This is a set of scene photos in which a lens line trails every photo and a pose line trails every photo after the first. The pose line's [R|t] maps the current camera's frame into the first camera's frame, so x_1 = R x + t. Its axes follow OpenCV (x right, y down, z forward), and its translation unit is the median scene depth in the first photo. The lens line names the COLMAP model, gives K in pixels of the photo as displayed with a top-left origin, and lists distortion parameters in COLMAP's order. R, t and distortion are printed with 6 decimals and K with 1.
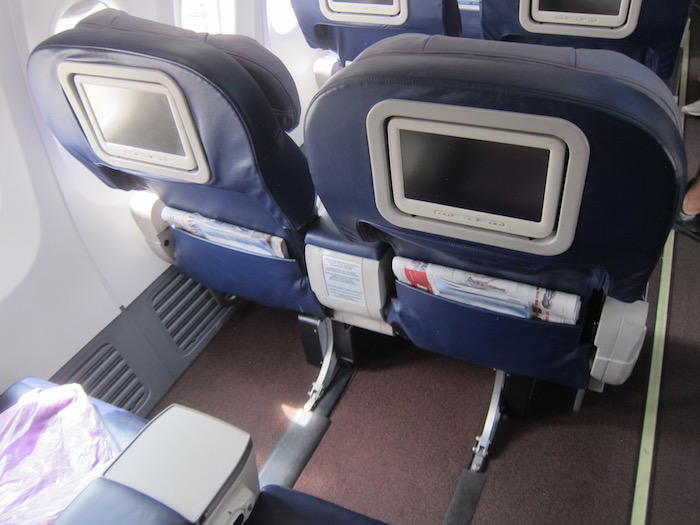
lens RADIAL K [[572.6, 0, 350.0], [0, 572.6, 262.5], [0, 0, 1]] dist [0.000081, -0.000611]
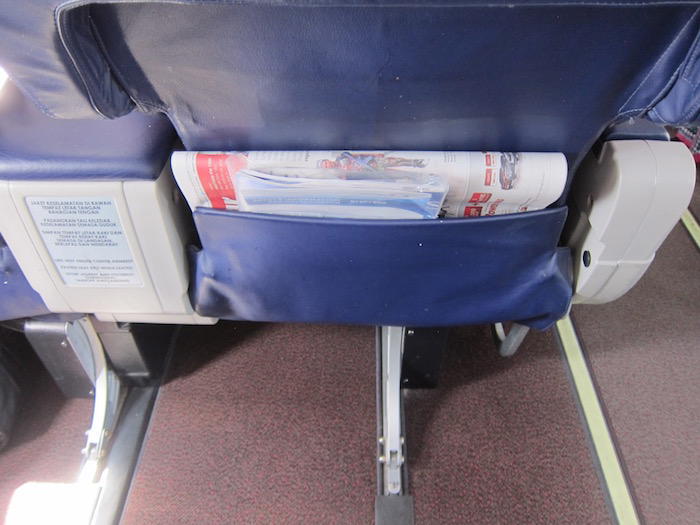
lens RADIAL K [[572.6, 0, 350.0], [0, 572.6, 262.5], [0, 0, 1]] dist [0.000081, -0.000611]
pose [[0.901431, -0.235475, 0.363282, 0.009862], [0.213591, 0.971800, 0.099915, 0.047591], [-0.376565, -0.012473, 0.926306, 0.434914]]
